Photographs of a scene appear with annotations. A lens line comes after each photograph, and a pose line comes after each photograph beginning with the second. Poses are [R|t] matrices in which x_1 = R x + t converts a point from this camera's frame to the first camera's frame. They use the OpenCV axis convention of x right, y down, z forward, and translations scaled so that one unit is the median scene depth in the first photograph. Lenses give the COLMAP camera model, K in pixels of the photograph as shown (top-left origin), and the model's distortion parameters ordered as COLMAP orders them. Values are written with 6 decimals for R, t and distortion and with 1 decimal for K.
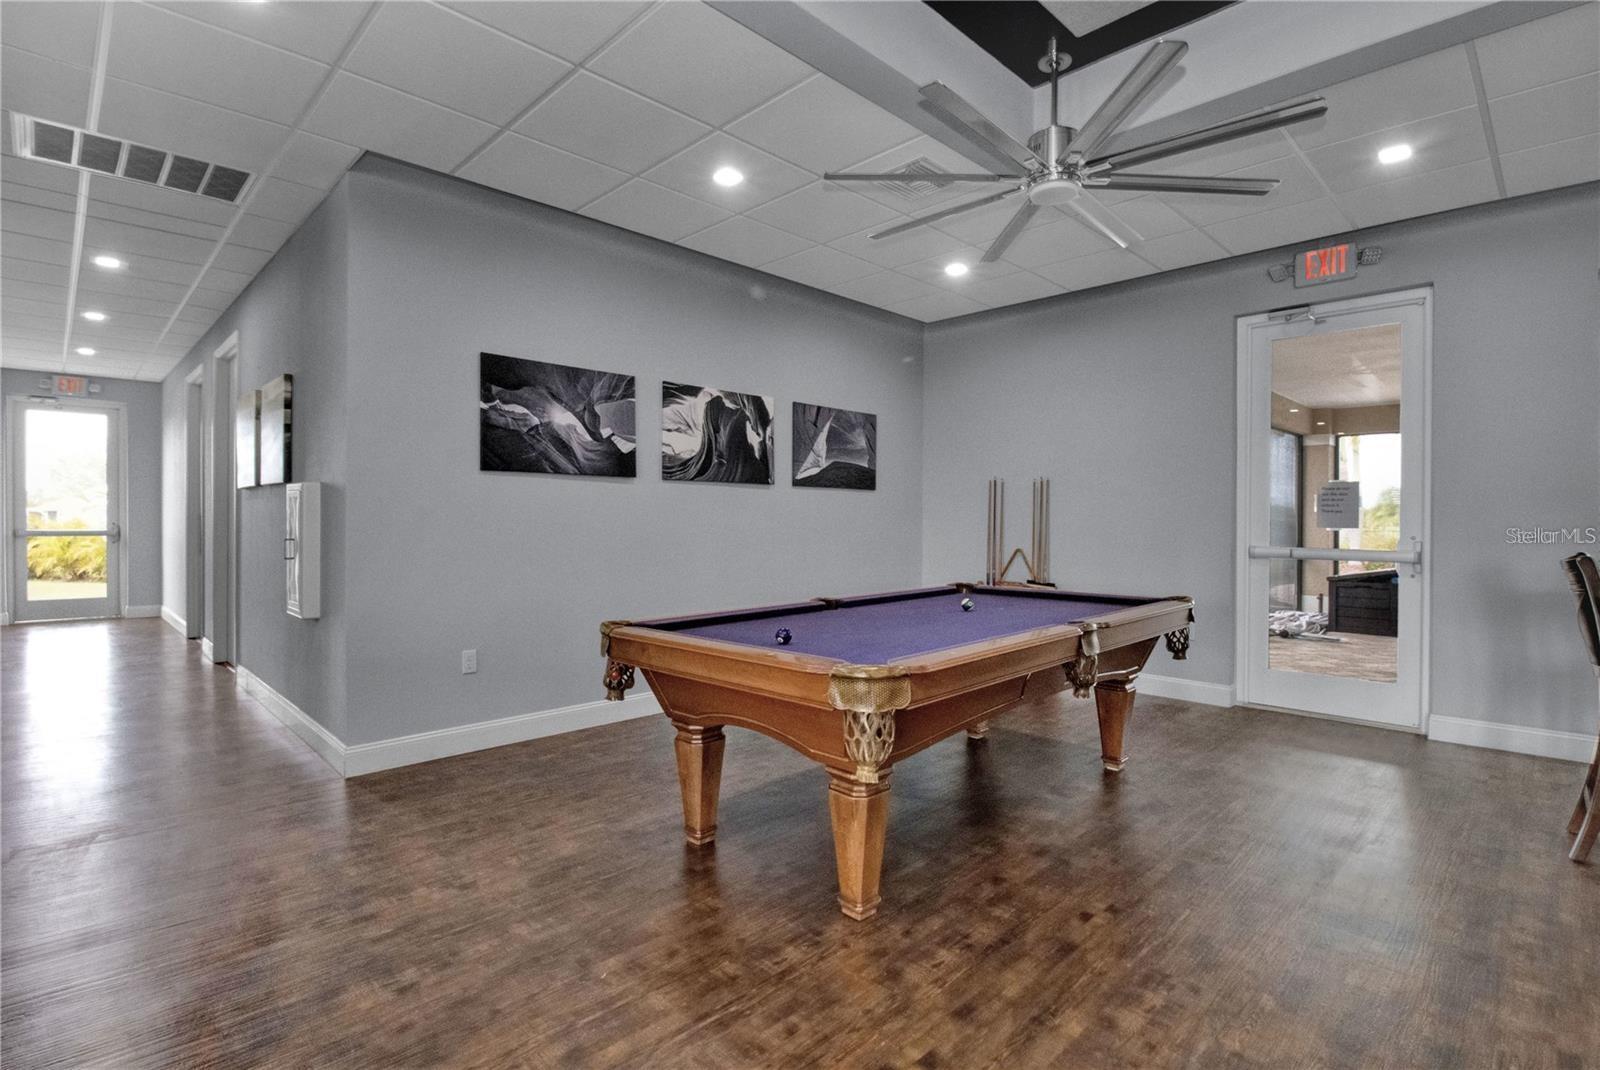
lens RADIAL K [[774.7, 0, 818.3], [0, 774.7, 541.2], [0, 0, 1]] dist [0.002104, -0.009575]
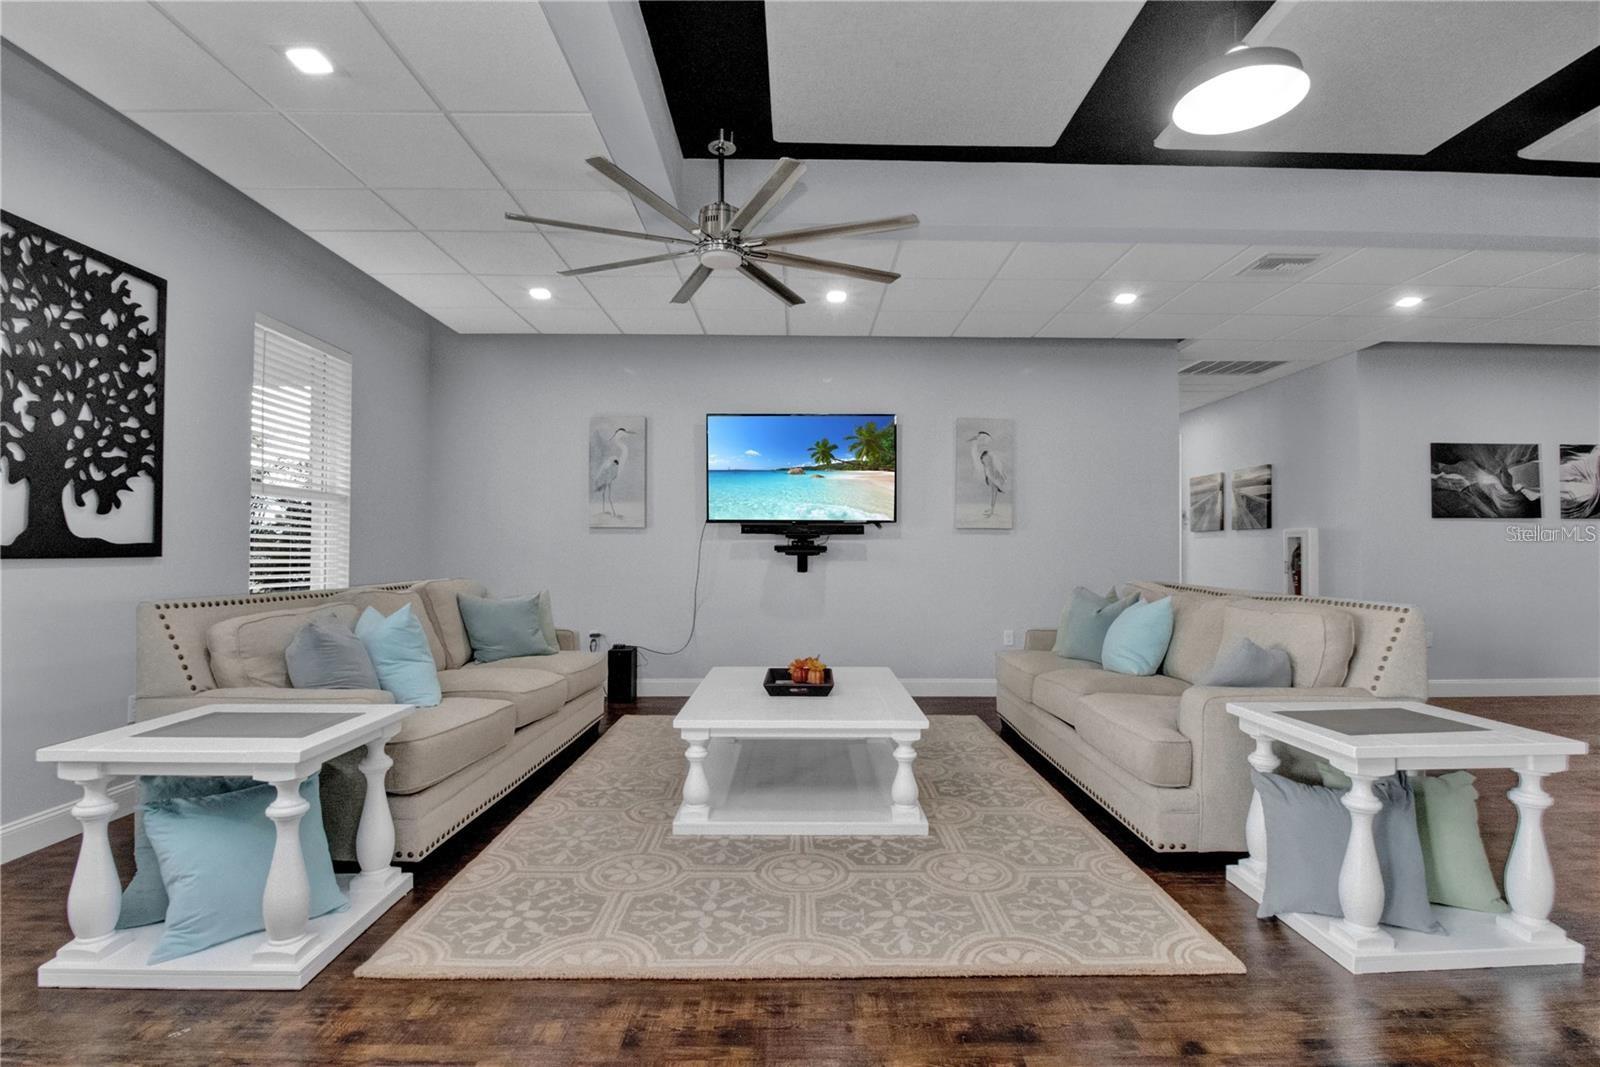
lens RADIAL K [[752.4, 0, 799.4], [0, 752.4, 539.9], [0, 0, 1]] dist [0.012139, -0.019534]
pose [[0.708306, -0.013353, -0.705779, -0.219609], [-0.017460, 0.999184, -0.036428, 0.025523], [0.705689, 0.038125, 0.707495, -0.800603]]
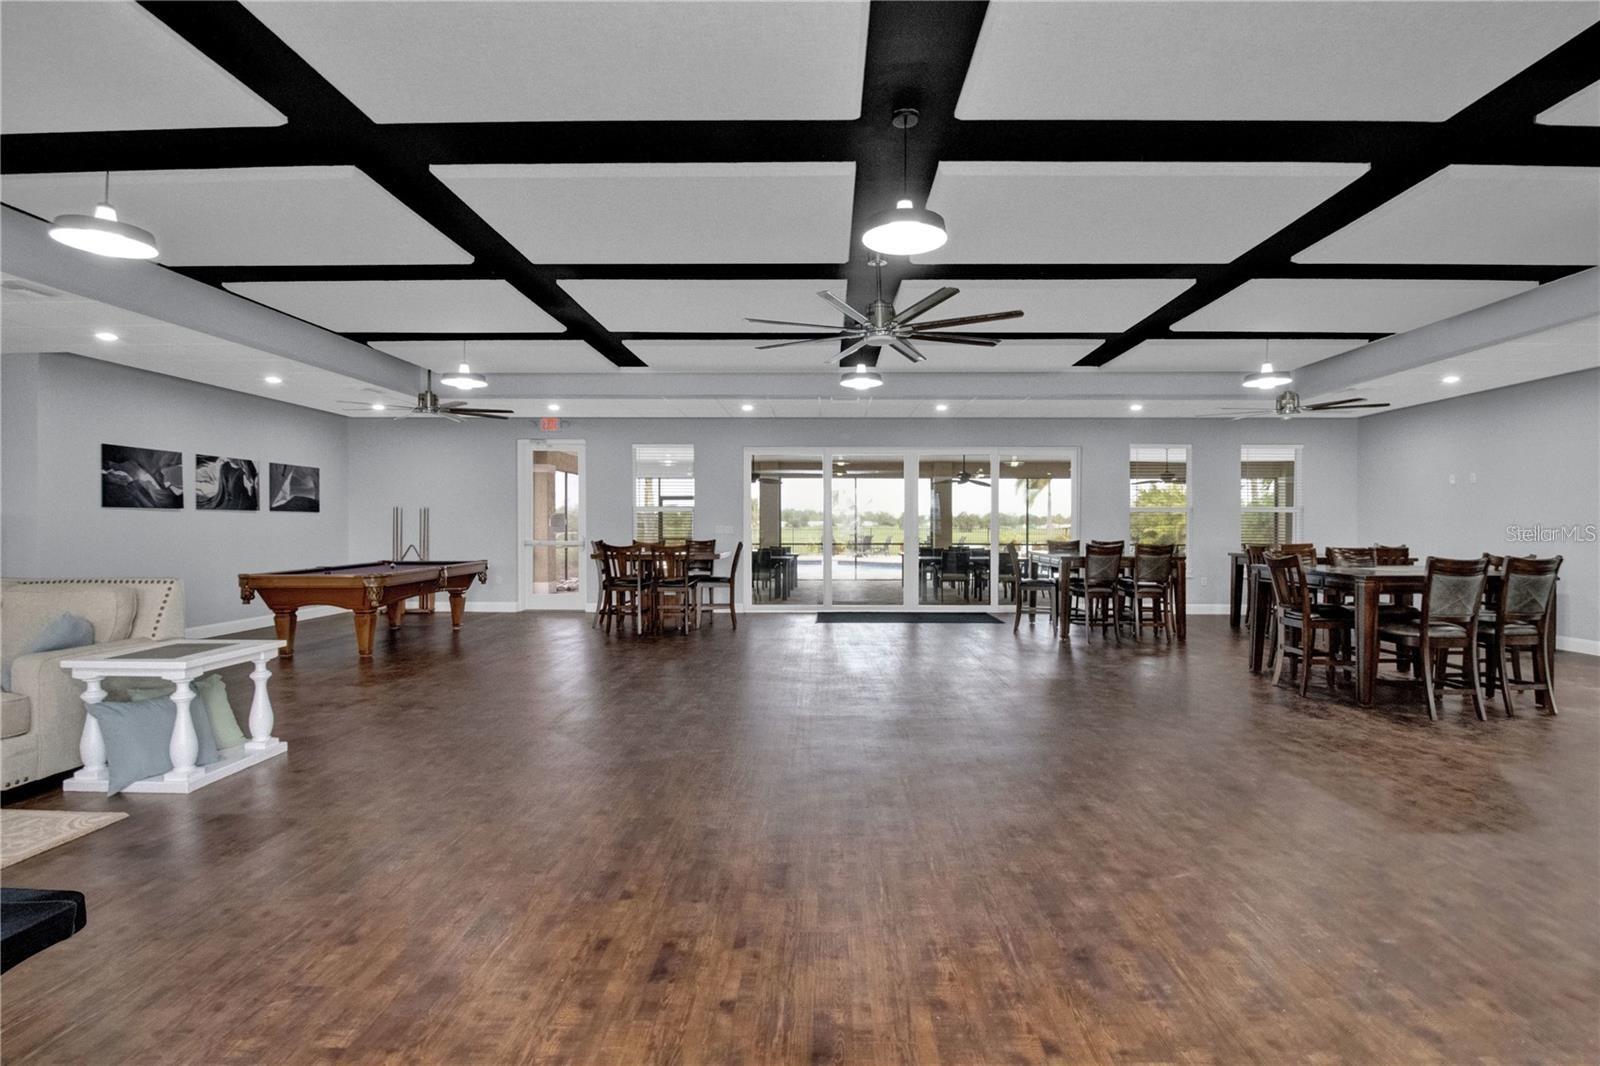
lens RADIAL K [[774.7, 0, 818.3], [0, 774.7, 539.2], [0, 0, 1]] dist [0.002104, -0.009575]
pose [[0.731082, -0.016011, 0.682102, -0.361490], [0.018783, 0.999818, 0.003338, 0.010893], [-0.682031, 0.010371, 0.731250, -1.253404]]
